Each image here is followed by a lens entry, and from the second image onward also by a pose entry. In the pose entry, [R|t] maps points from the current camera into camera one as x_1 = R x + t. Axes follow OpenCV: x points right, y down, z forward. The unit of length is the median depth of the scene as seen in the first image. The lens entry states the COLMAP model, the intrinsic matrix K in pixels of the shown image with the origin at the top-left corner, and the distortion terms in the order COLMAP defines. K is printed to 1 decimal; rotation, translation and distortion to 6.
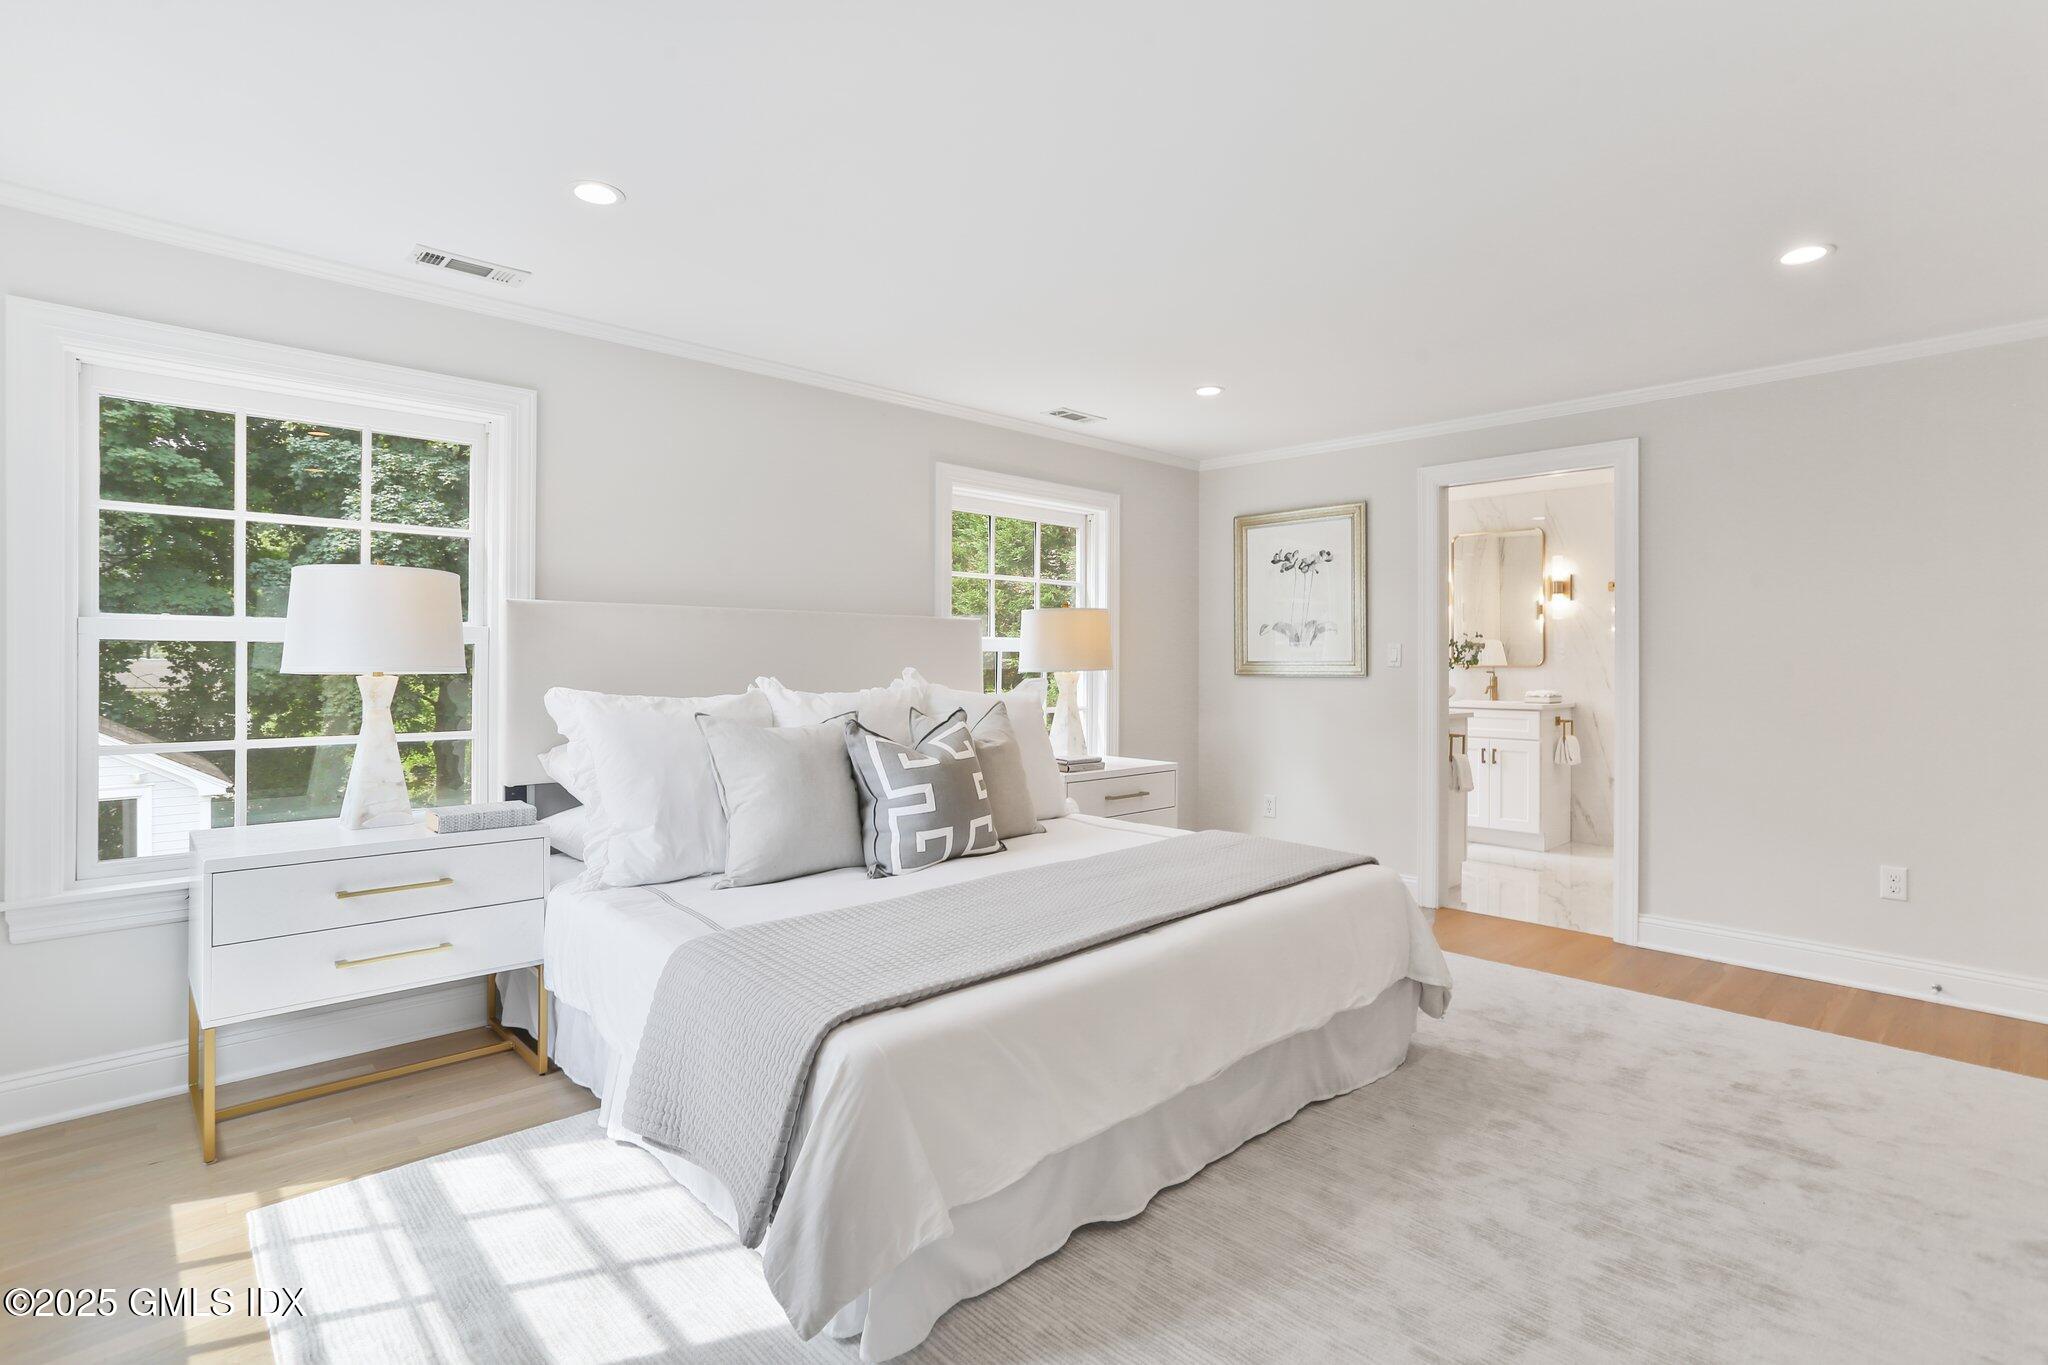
lens RADIAL K [[985.3, 0, 1029.3], [0, 985.3, 673.6], [0, 0, 1]] dist [-0.029638, -0.000527]
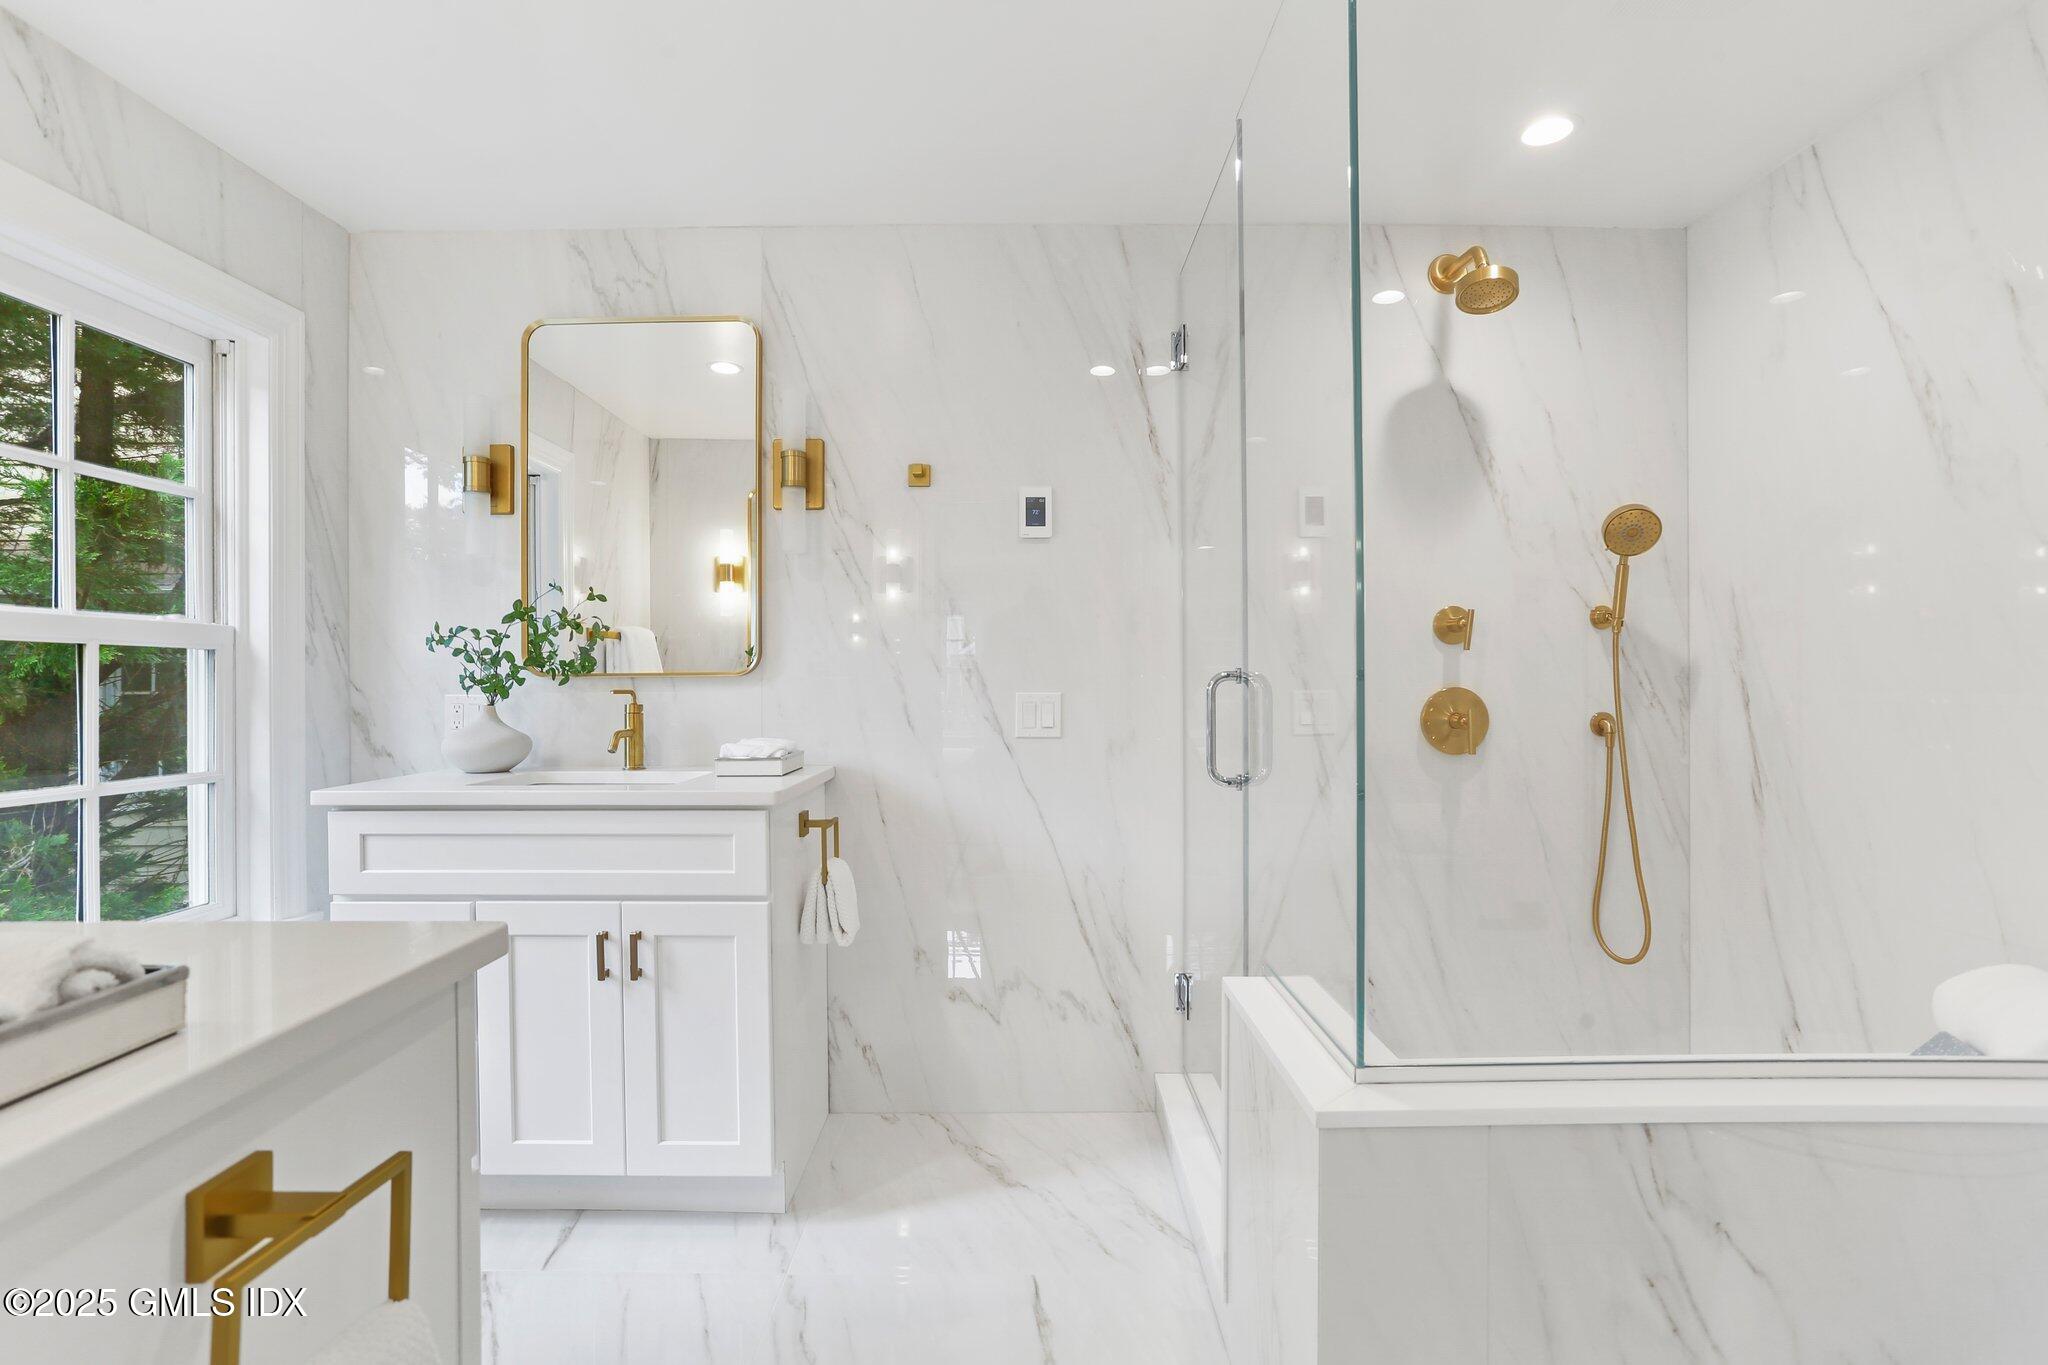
lens RADIAL K [[985.3, 0, 1028.3], [0, 985.3, 678.6], [0, 0, 1]] dist [-0.029638, -0.000527]
pose [[0.685236, -0.002175, 0.728317, 0.310512], [0.008979, 0.999945, -0.005462, -0.003422], [-0.728265, 0.010283, 0.685218, 0.645098]]
